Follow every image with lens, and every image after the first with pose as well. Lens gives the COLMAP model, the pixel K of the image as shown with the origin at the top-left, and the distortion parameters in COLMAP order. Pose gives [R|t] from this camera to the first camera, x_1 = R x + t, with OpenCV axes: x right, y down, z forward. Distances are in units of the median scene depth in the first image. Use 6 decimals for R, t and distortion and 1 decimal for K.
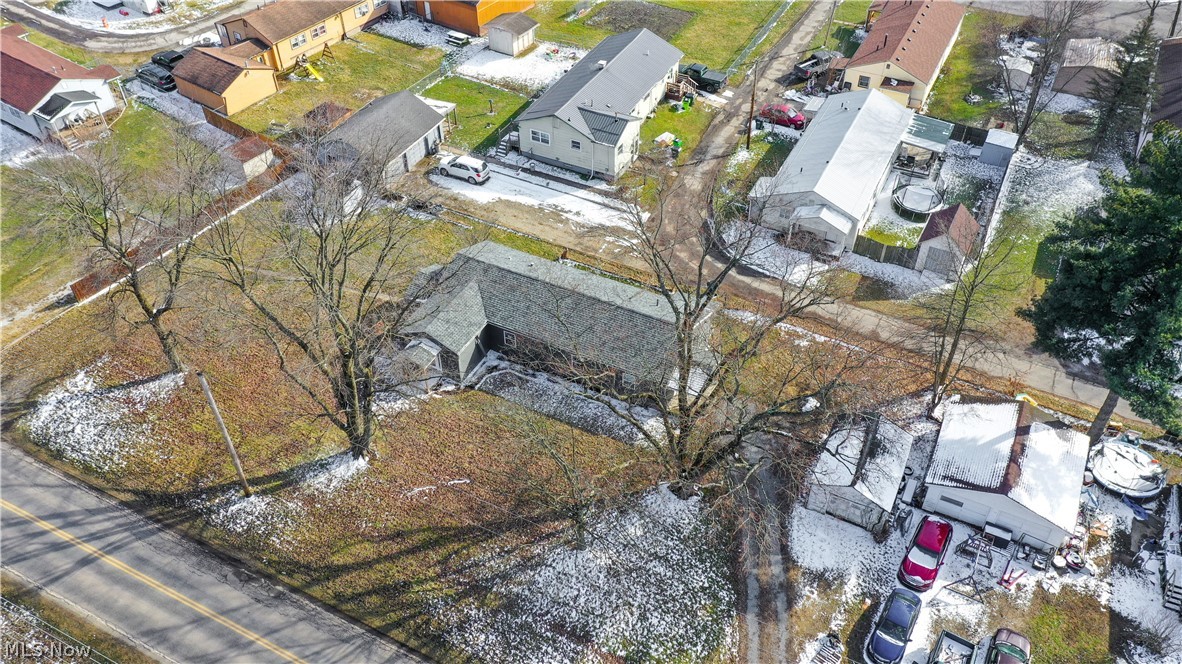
lens RADIAL K [[940.9, 0, 591.0], [0, 940.9, 332.0], [0, 0, 1]] dist [0.009402, 0.005489]
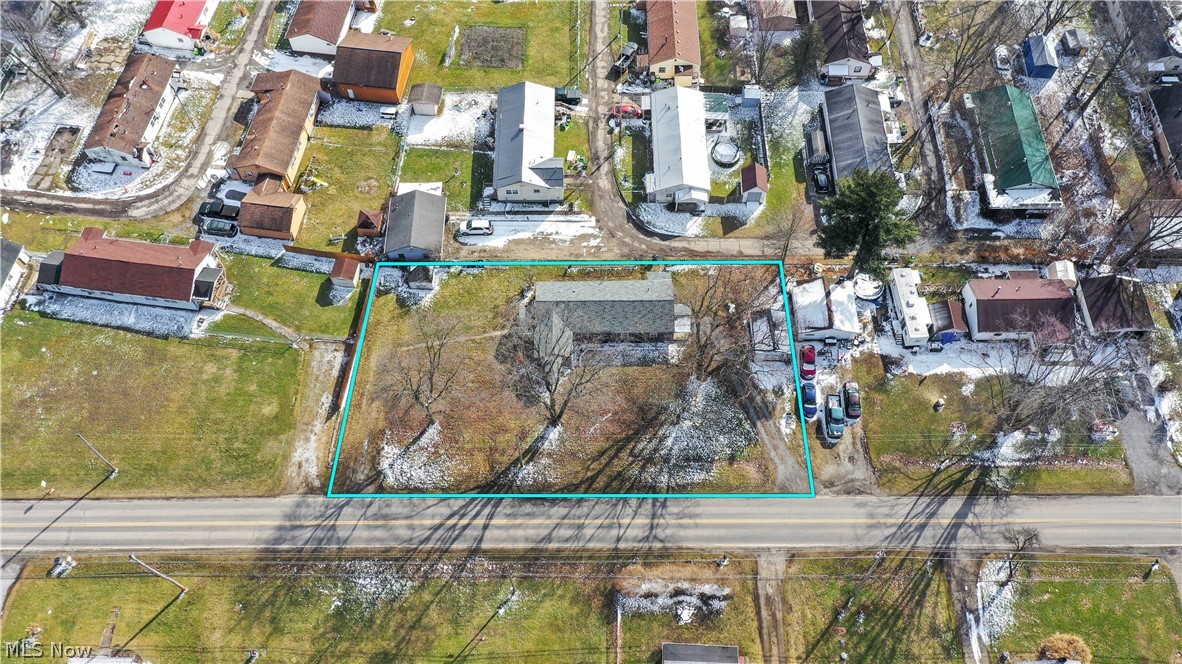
lens RADIAL K [[931.8, 0, 591.0], [0, 931.8, 332.0], [0, 0, 1]] dist [-0.005582, 0.001432]
pose [[0.888830, -0.404042, 0.216175, -0.493681], [0.311016, 0.878374, 0.362945, -0.699181], [-0.336528, -0.255363, 0.906388, -0.742903]]
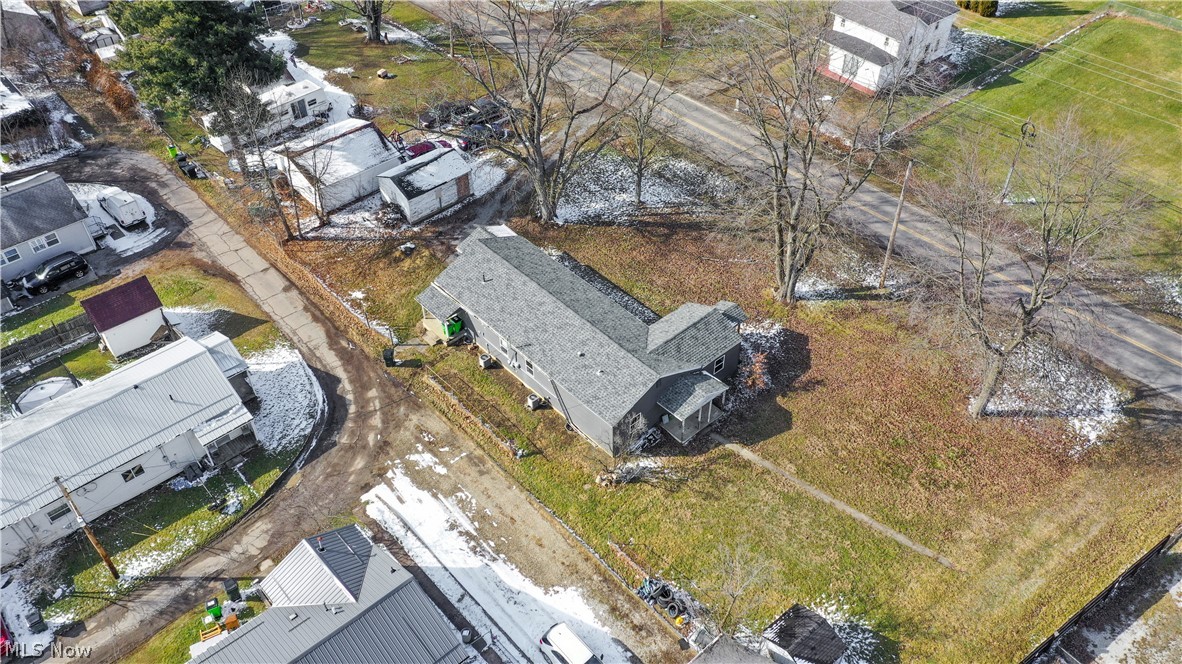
lens RADIAL K [[940.9, 0, 591.0], [0, 940.9, 332.0], [0, 0, 1]] dist [0.009402, 0.005489]
pose [[-0.931301, -0.232020, 0.280795, -0.330302], [0.258301, 0.122865, 0.958220, -0.957043], [-0.256826, 0.964920, -0.054493, 1.088529]]
